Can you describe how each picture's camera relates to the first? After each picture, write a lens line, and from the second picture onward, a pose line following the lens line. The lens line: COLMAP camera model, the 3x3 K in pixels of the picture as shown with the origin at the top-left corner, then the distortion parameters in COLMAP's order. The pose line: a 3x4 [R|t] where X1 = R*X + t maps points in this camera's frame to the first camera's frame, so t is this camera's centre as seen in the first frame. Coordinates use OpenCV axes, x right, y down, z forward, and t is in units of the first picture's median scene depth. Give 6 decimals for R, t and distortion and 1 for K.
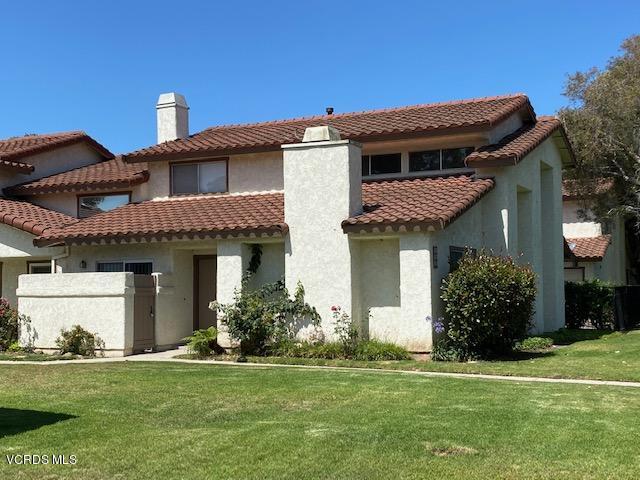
lens RADIAL K [[866.0, 0, 319.8], [0, 866.0, 240.7], [0, 0, 1]] dist [0.031030, 0.000000]
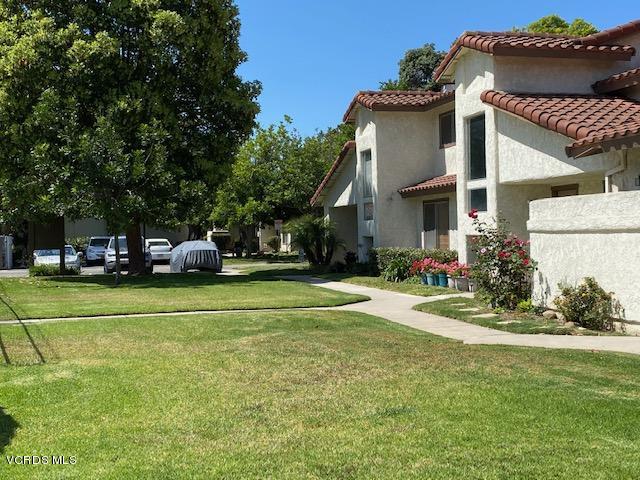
lens RADIAL K [[866.0, 0, 319.7], [0, 866.0, 239.6], [0, 0, 1]] dist [0.031030, 0.000000]
pose [[0.635332, 0.003340, -0.772232, 0.078026], [0.054680, 0.997286, 0.049300, 0.029573], [0.770300, -0.073547, 0.633426, 0.469493]]
